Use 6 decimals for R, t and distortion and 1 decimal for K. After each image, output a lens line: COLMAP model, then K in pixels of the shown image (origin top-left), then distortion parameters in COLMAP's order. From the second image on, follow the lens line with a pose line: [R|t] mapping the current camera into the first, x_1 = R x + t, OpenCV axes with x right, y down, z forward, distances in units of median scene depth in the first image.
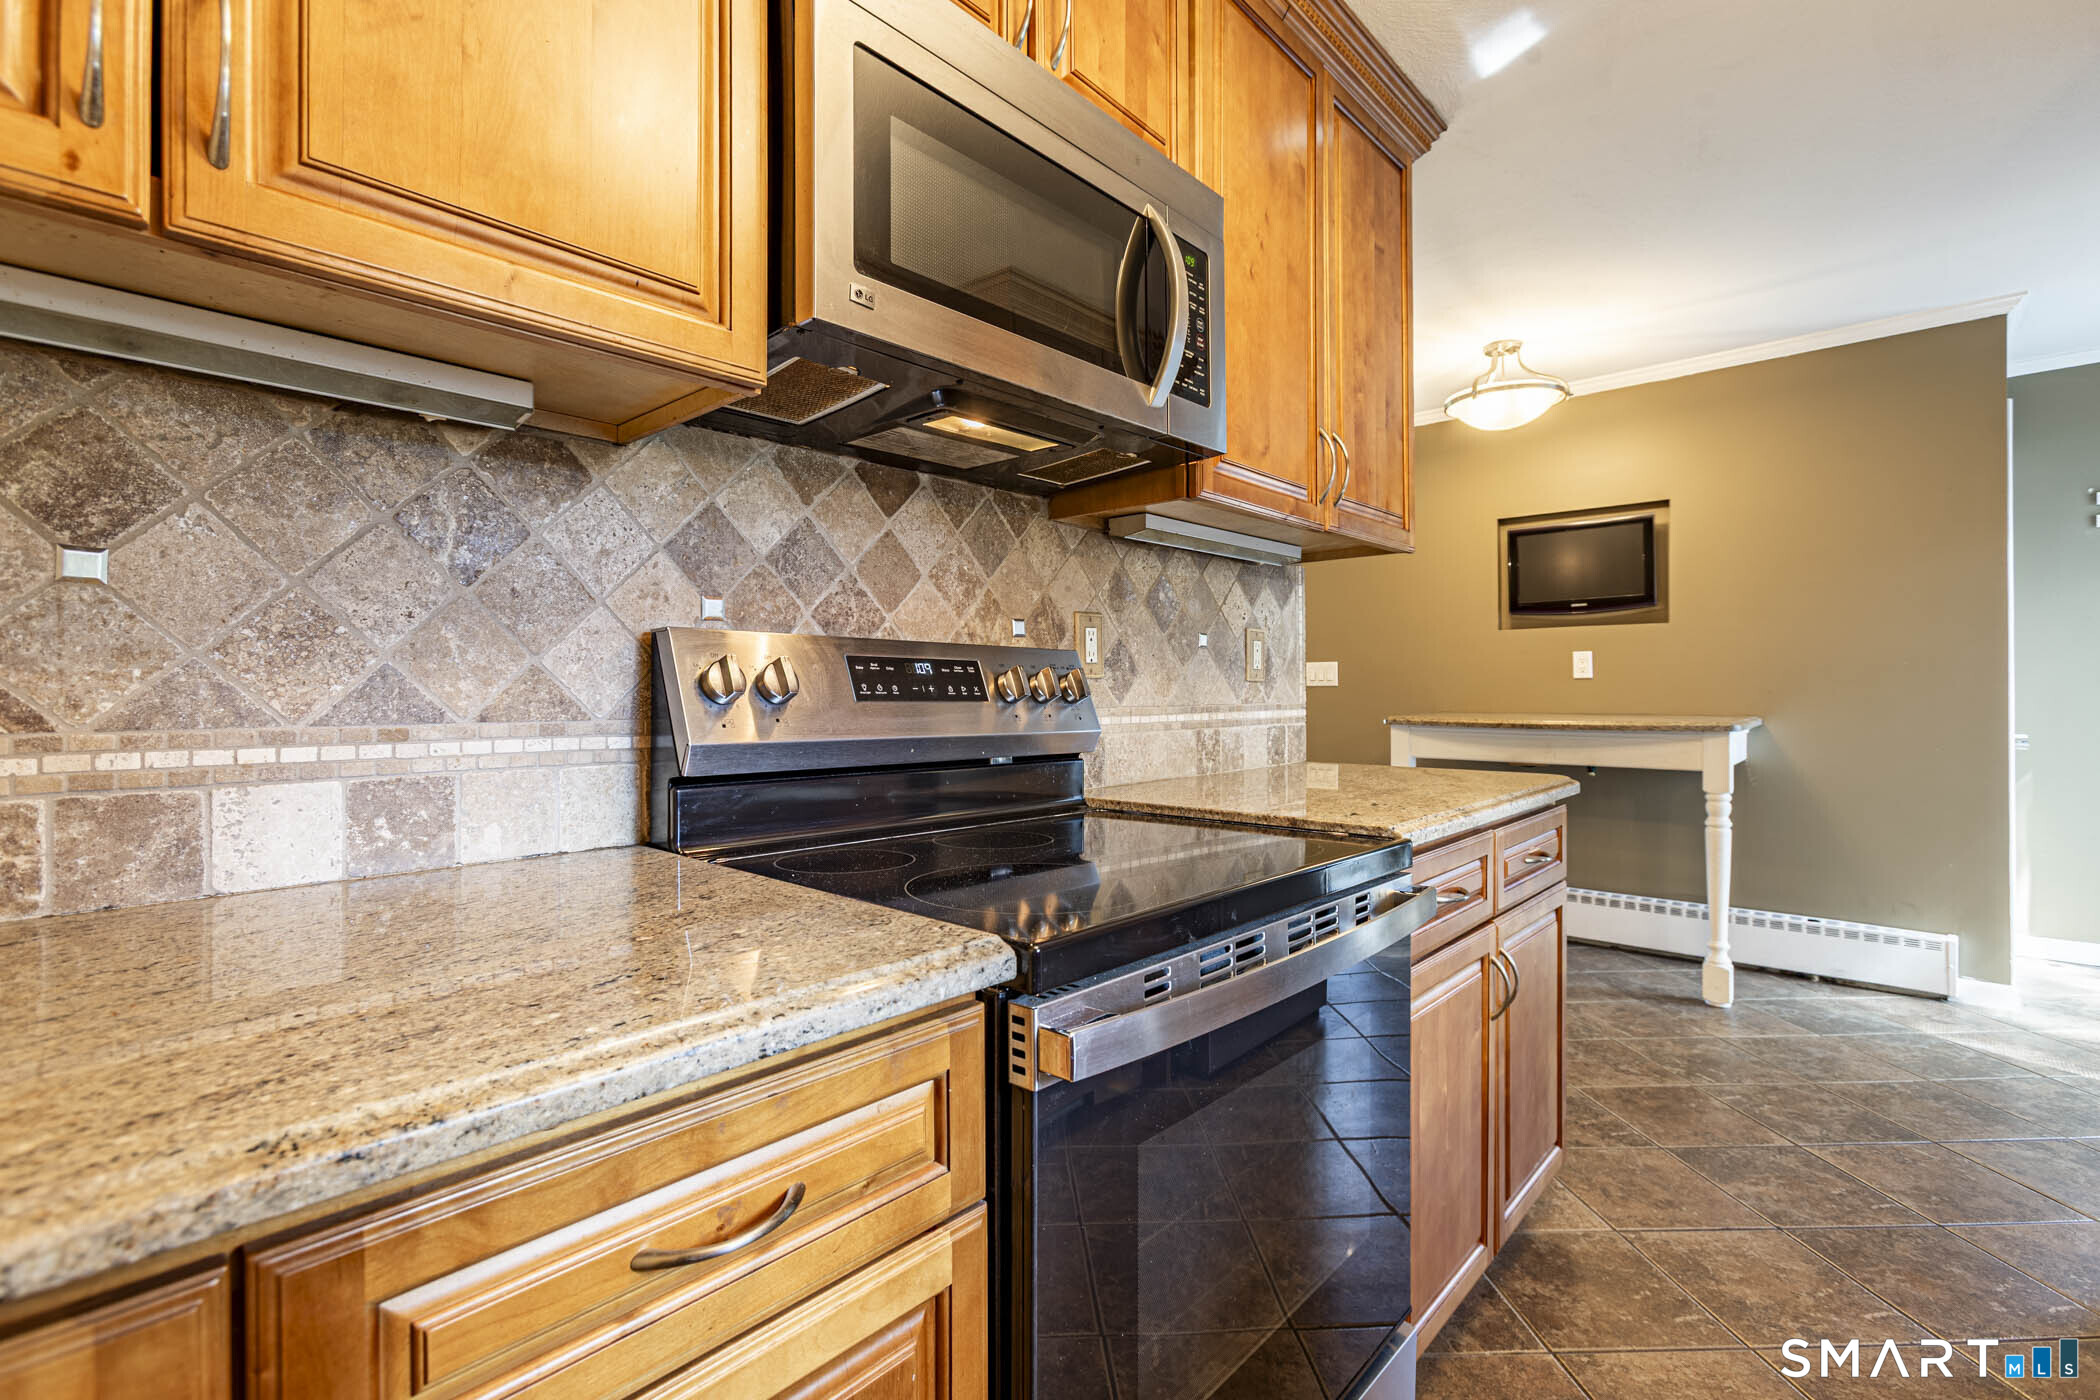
lens RADIAL K [[945.9, 0, 1044.4], [0, 945.9, 699.9], [0, 0, 1]] dist [-0.002781, 0.000043]
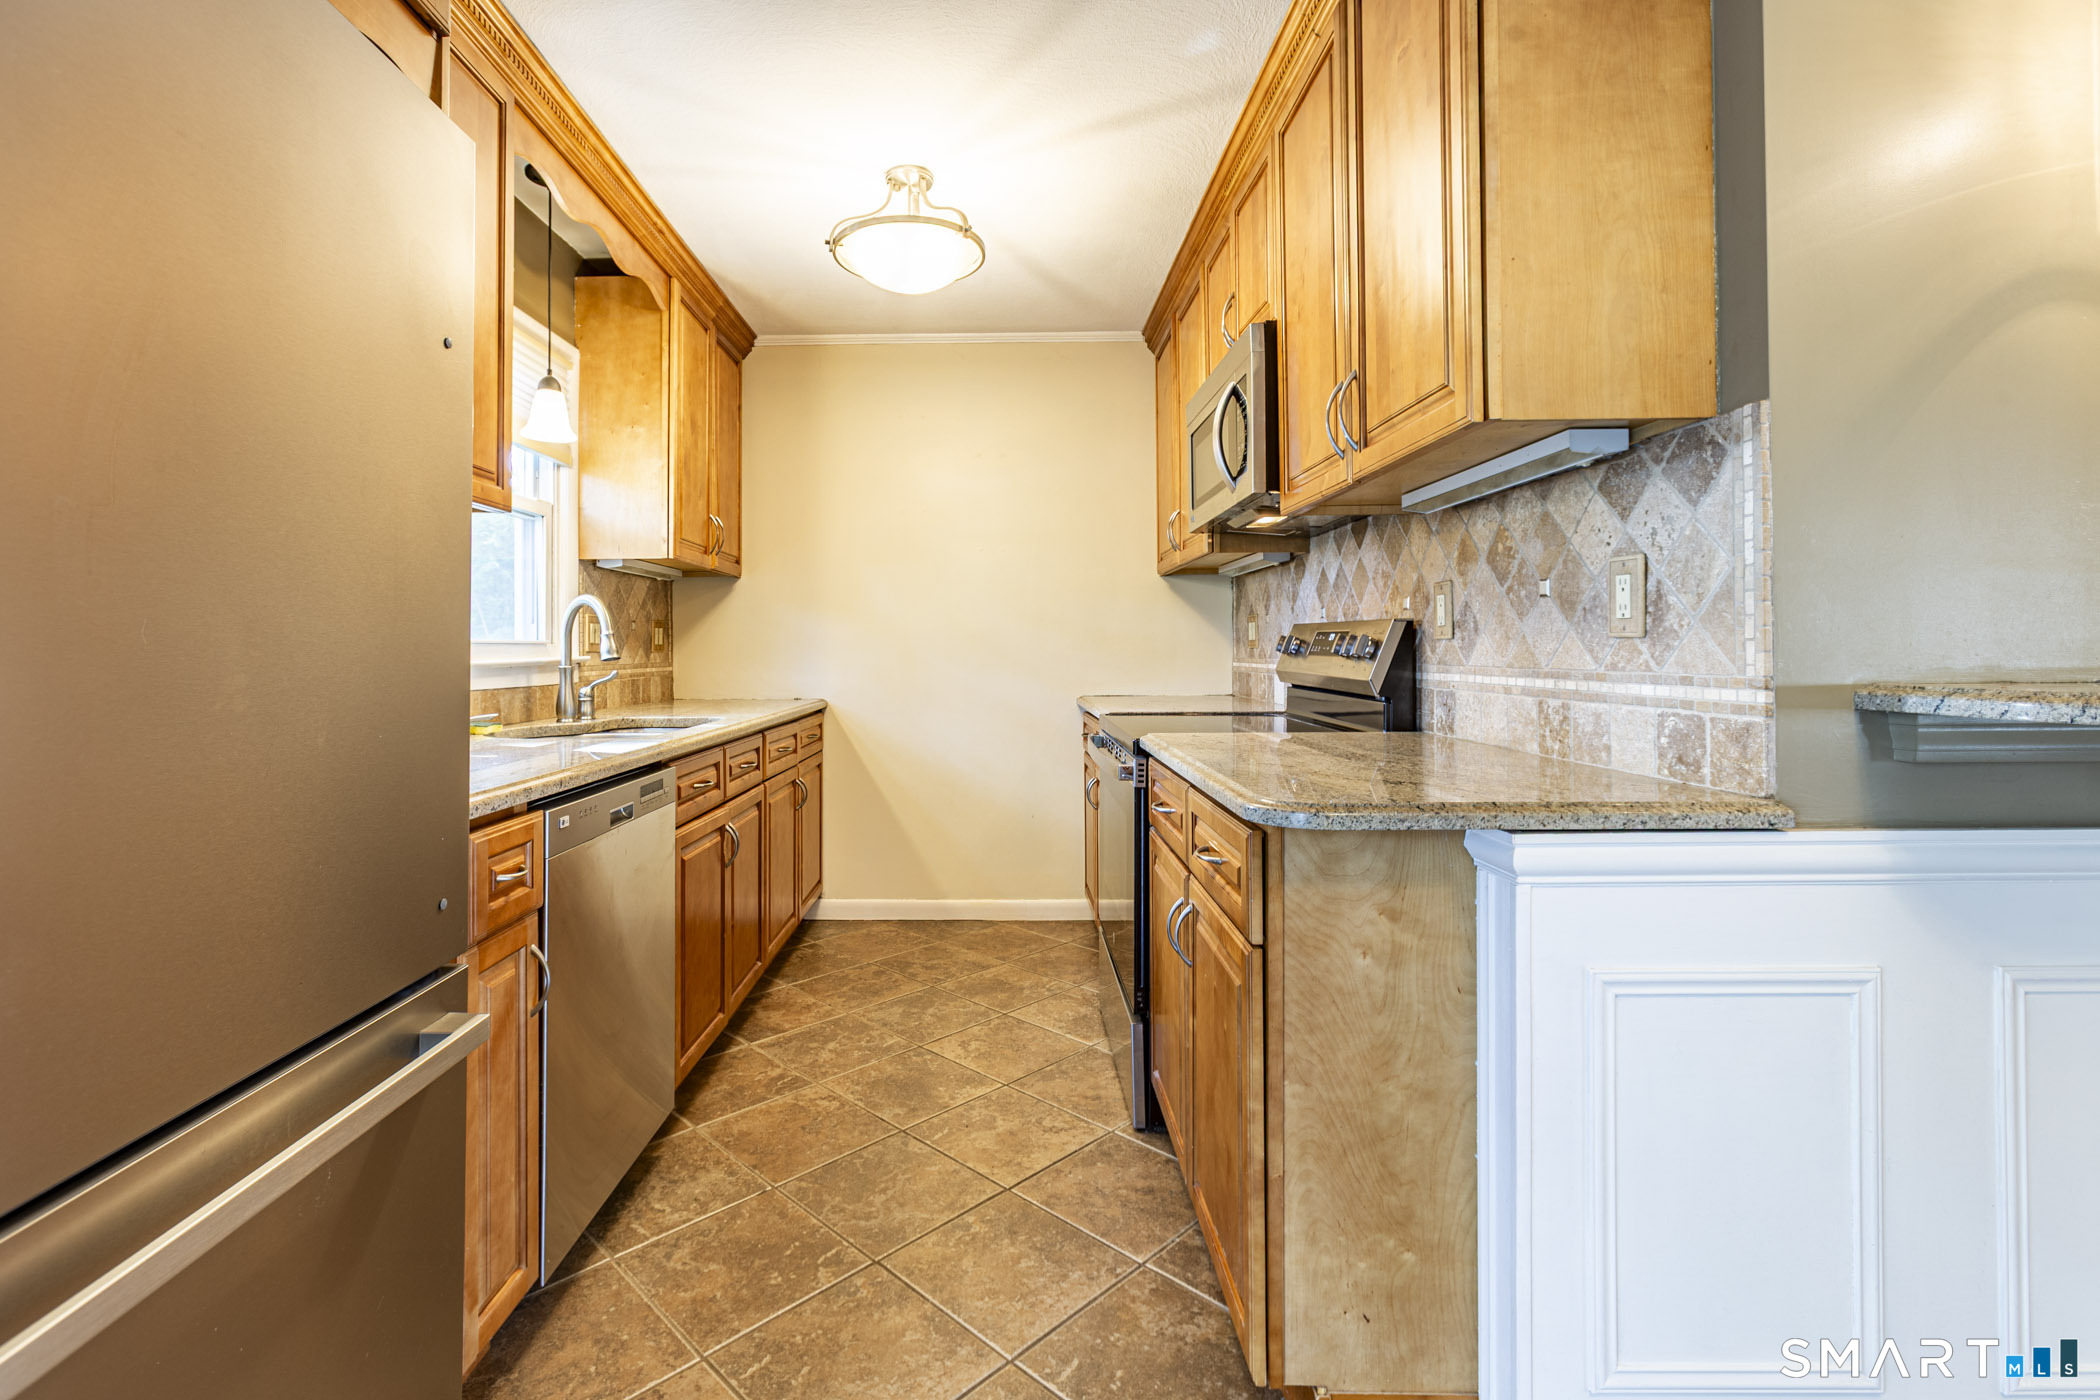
lens RADIAL K [[945.9, 0, 1014.9], [0, 945.9, 636.3], [0, 0, 1]] dist [-0.002781, 0.000043]
pose [[-0.730356, 0.004827, -0.683050, 1.051777], [0.008890, 0.999958, -0.002439, -0.024311], [0.683009, -0.007854, -0.730368, 1.292267]]
